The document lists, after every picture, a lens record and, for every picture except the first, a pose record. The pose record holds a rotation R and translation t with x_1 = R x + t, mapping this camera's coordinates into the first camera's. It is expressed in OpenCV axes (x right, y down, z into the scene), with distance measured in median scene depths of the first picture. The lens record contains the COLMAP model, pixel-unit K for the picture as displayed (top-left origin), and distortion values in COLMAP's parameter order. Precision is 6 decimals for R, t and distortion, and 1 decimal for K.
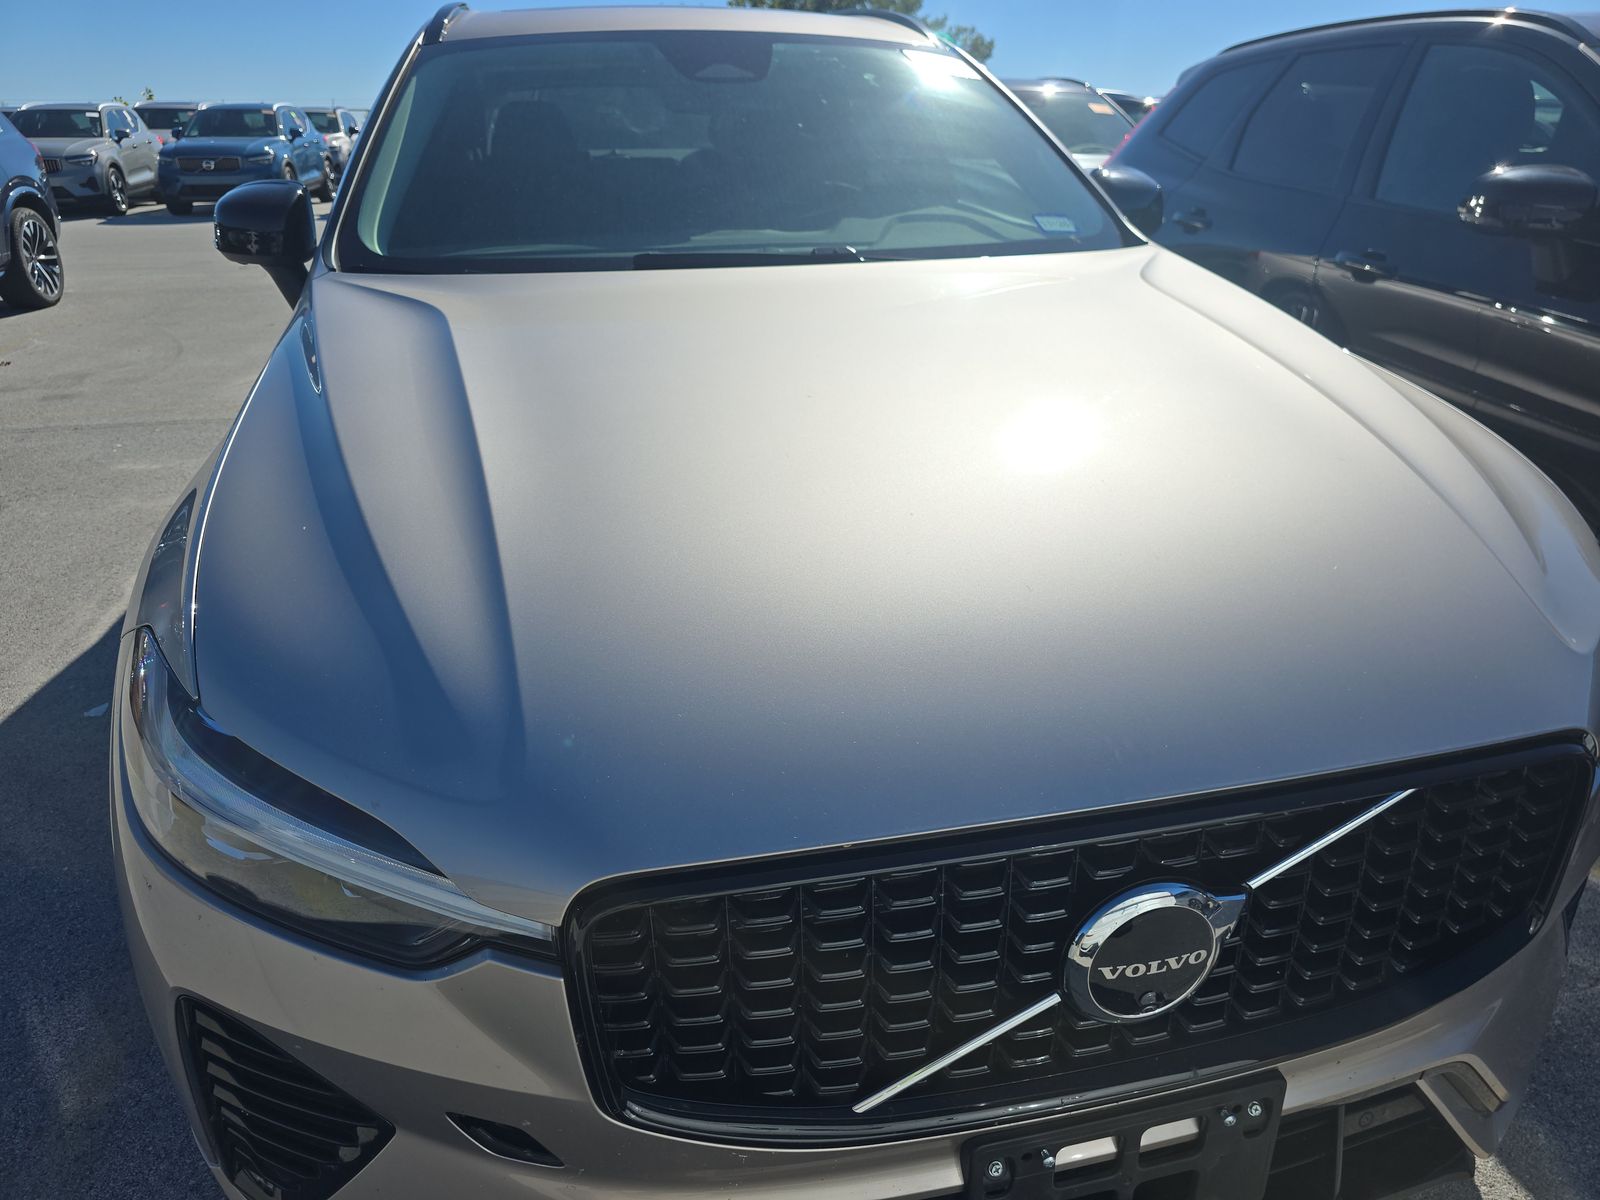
lens RADIAL K [[1085.4, 0, 802.9], [0, 1085.4, 605.4], [0, 0, 1]] dist [0.038310, -0.036785]
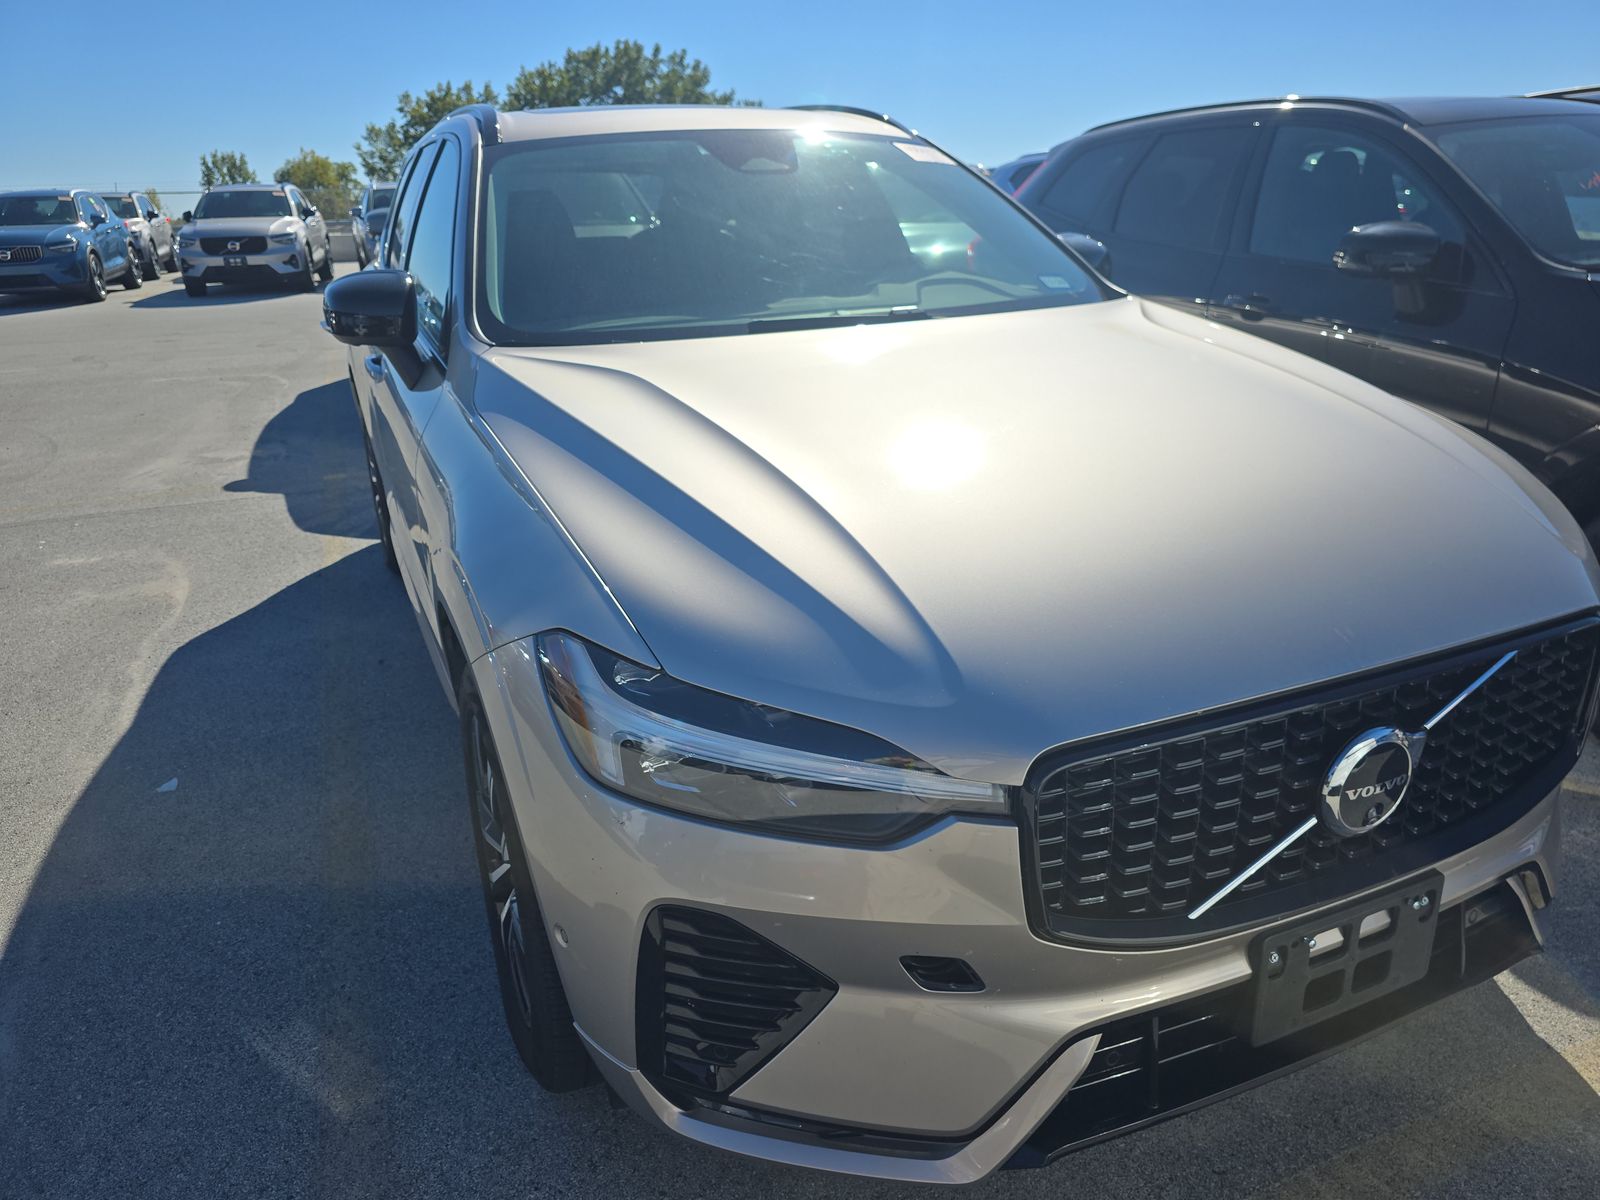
lens RADIAL K [[1085.4, 0, 802.9], [0, 1085.4, 605.4], [0, 0, 1]] dist [0.038310, -0.036785]
pose [[0.984774, -0.082709, 0.152902, -0.252643], [0.090779, 0.994782, -0.046561, 0.037321], [-0.148253, 0.059732, 0.987144, -0.128790]]
